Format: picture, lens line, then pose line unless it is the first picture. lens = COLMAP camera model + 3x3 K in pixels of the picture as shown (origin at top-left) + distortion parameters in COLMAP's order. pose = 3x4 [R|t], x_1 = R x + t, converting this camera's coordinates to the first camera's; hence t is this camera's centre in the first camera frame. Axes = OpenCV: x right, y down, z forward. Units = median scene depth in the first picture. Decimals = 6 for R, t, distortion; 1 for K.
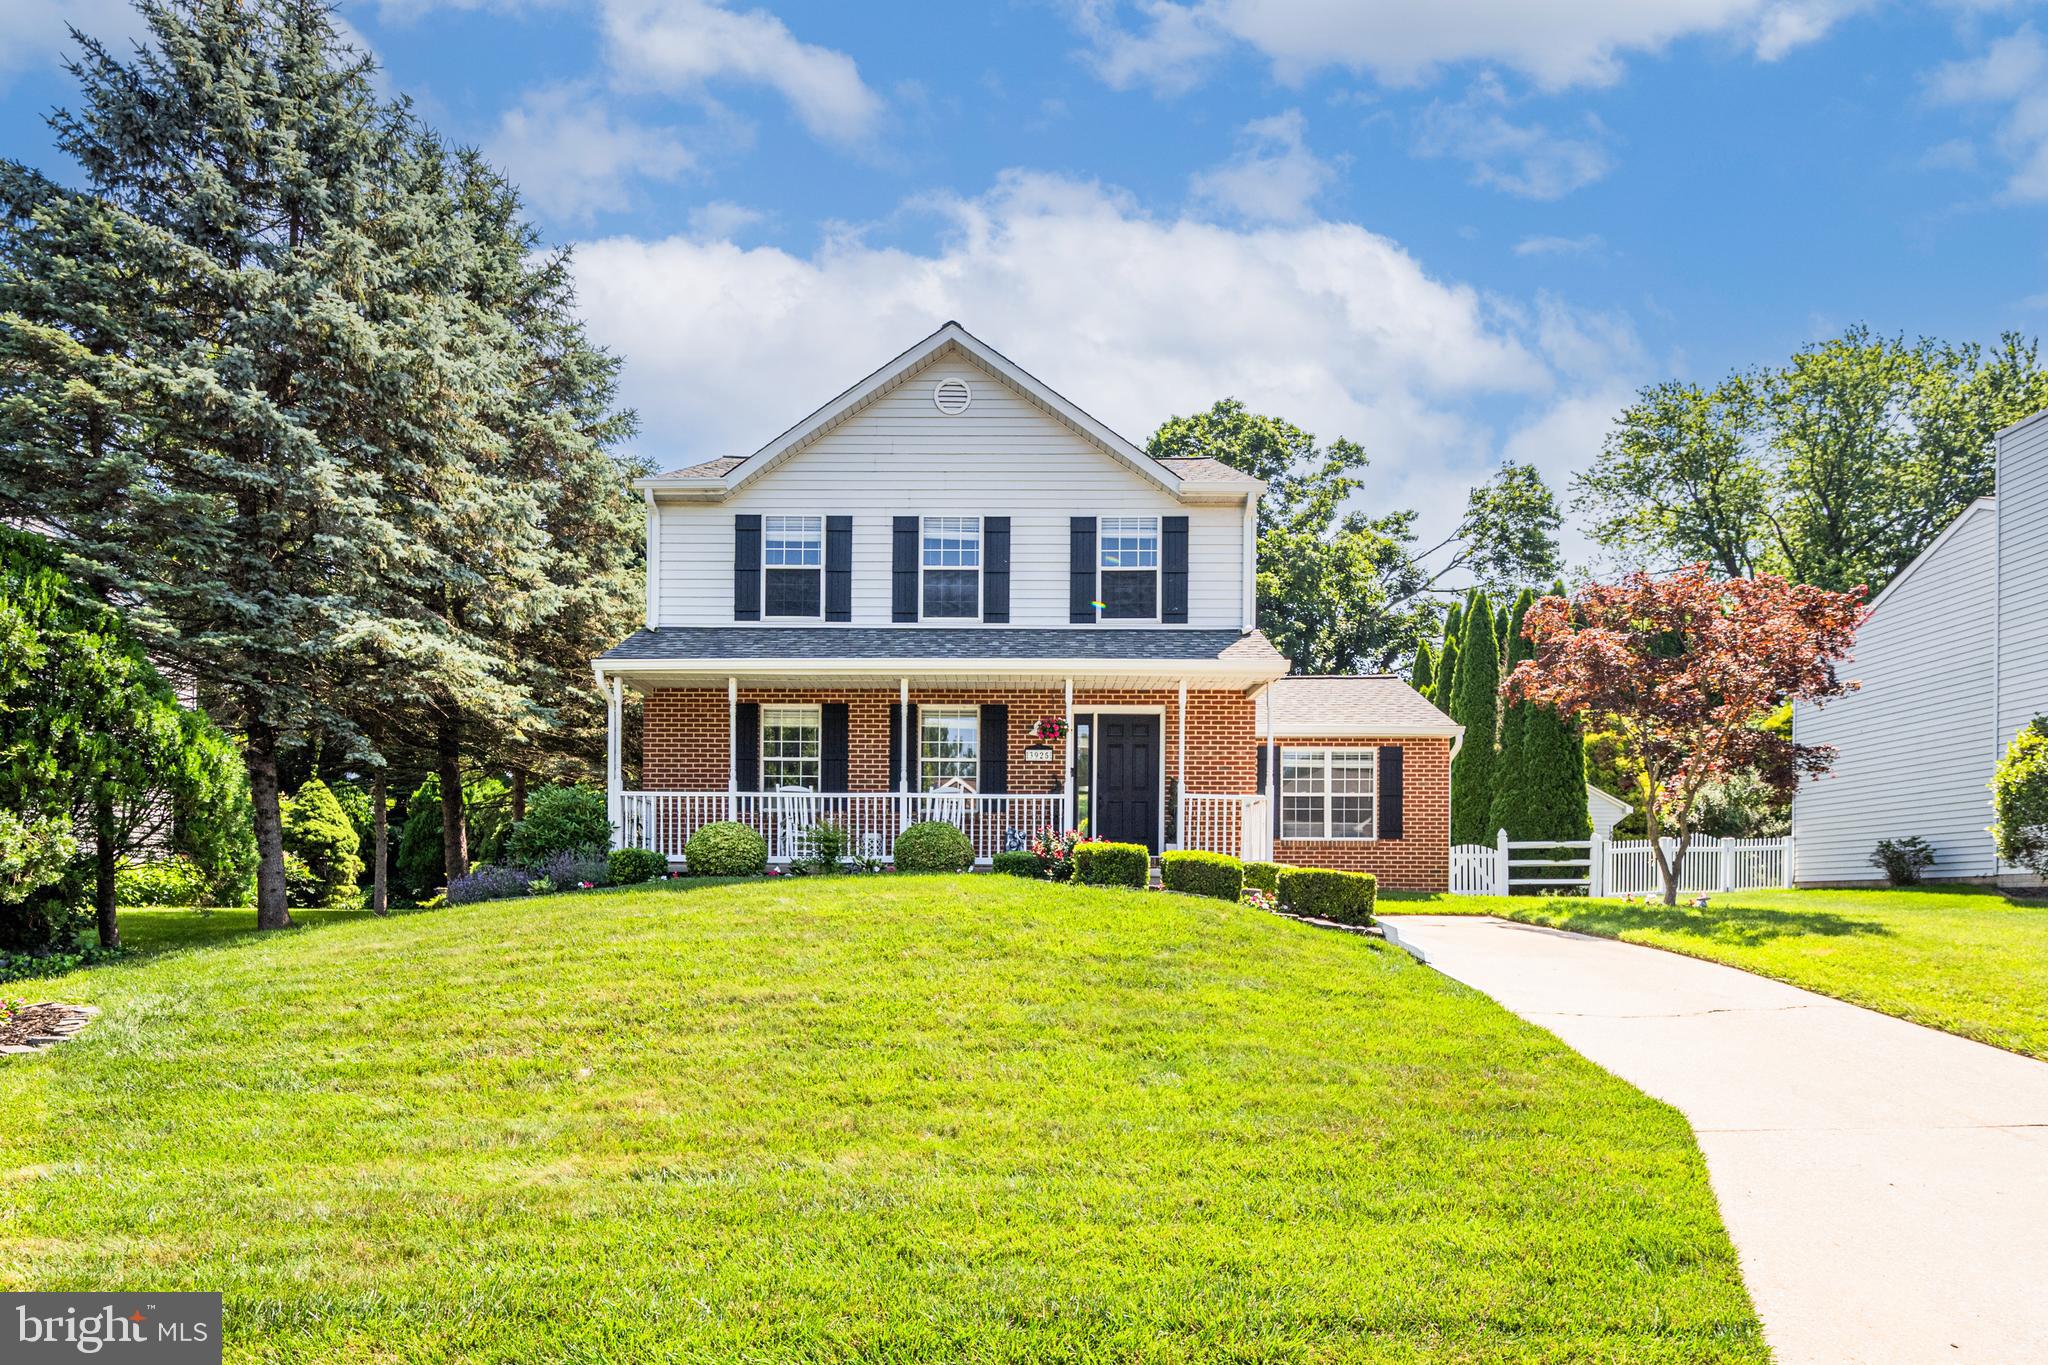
lens RADIAL K [[1079.8, 0, 1016.6], [0, 1079.8, 901.6], [0, 0, 1]] dist [-0.006222, -0.001376]
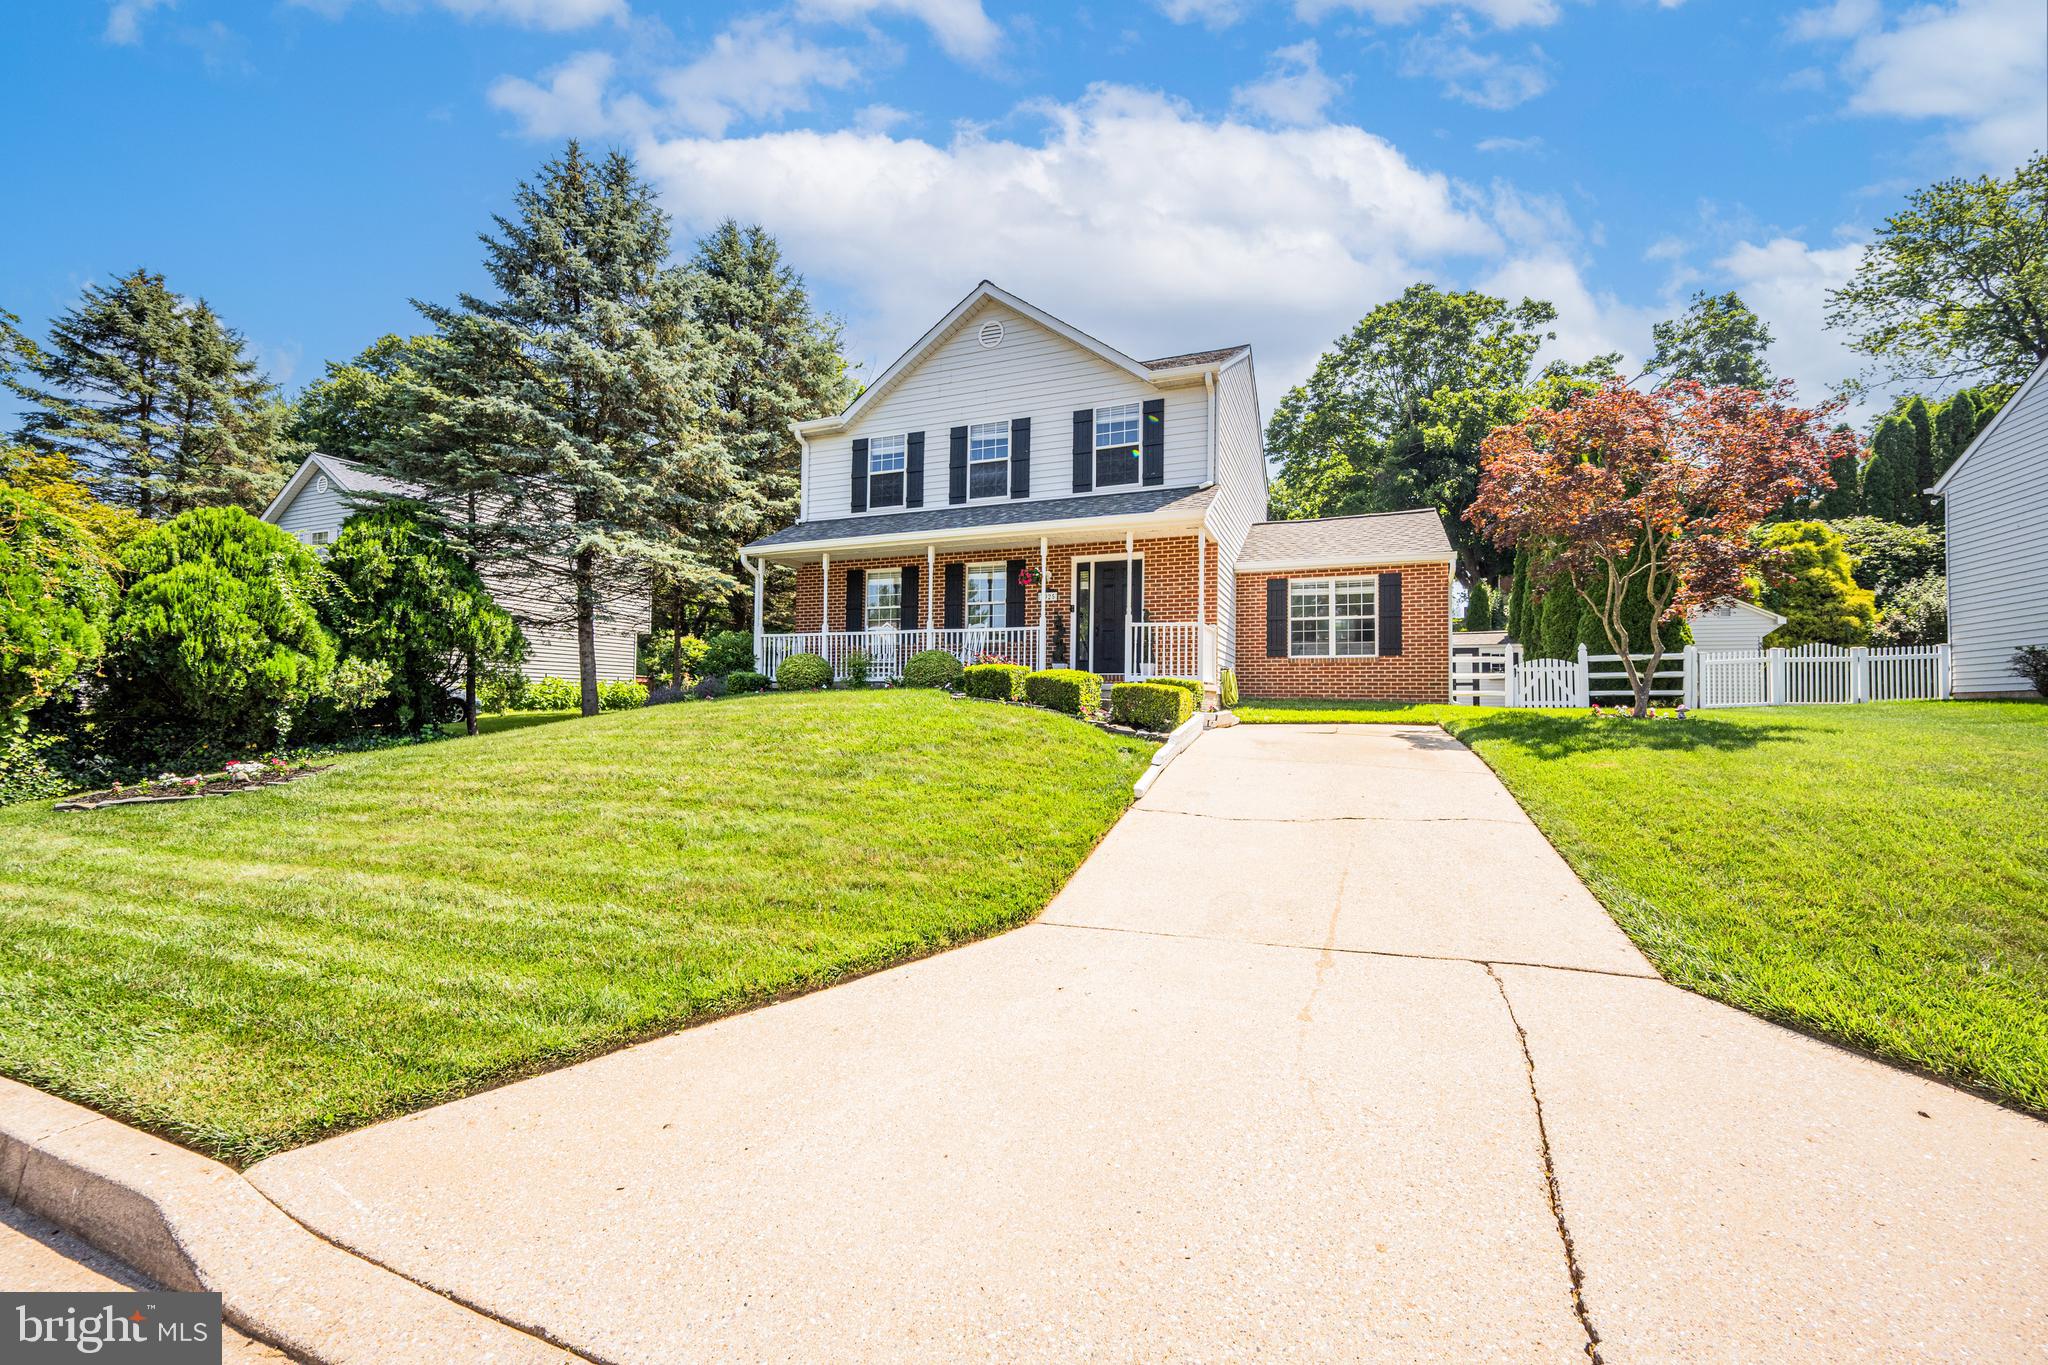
lens RADIAL K [[815.6, 0, 1024.0], [0, 815.6, 682.5], [0, 0, 1]] dist [-0.010521, 0.000633]
pose [[0.927675, -0.006596, -0.373331, 0.356287], [-0.005252, 0.999515, -0.030709, -0.002419], [0.373352, 0.030449, 0.927190, 0.084817]]
